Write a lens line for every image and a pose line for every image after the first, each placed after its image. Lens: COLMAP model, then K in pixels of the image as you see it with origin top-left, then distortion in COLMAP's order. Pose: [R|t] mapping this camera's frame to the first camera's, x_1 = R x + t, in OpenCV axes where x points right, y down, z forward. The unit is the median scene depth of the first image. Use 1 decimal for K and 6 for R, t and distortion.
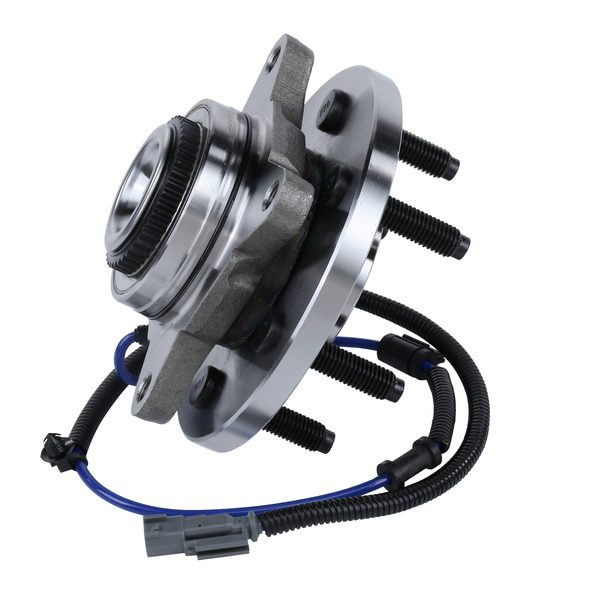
lens RADIAL K [[2606.9, 0, 300.0], [0, 2606.9, 300.0], [0, 0, 1]] dist [1.094511, -1.437827]
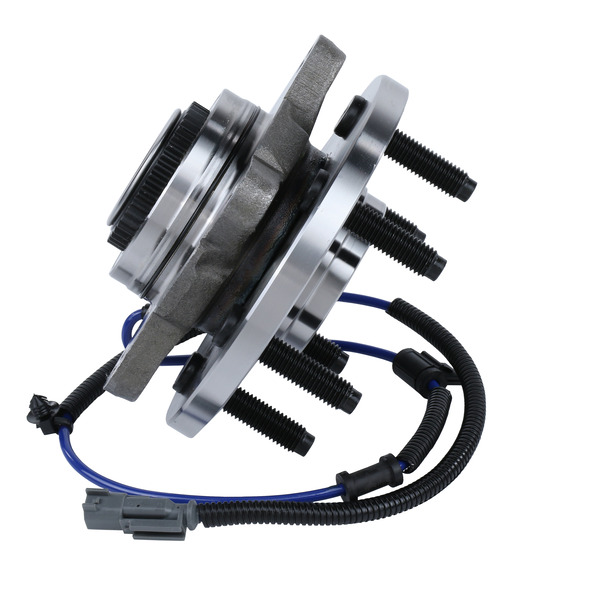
lens RADIAL K [[2606.9, 0, 300.0], [0, 2606.9, 300.0], [0, 0, 1]] dist [1.094511, -1.437827]
pose [[0.965564, 0.139223, -0.219781, 0.231117], [-0.138302, 0.990195, 0.019649, -0.020733], [0.220361, 0.011423, 0.975351, 0.026219]]
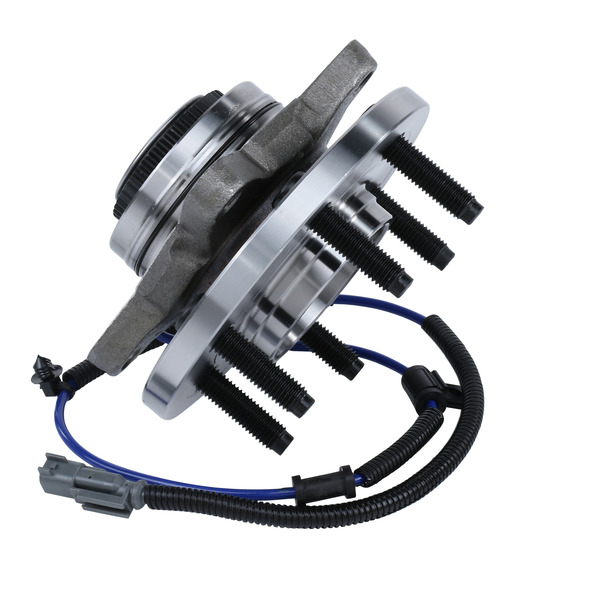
lens RADIAL K [[2606.9, 0, 300.0], [0, 2606.9, 300.0], [0, 0, 1]] dist [1.094511, -1.437827]
pose [[0.864887, 0.268801, -0.423929, 0.445595], [-0.266178, 0.961615, 0.066684, -0.070290], [0.425581, 0.055167, 0.903237, 0.102622]]
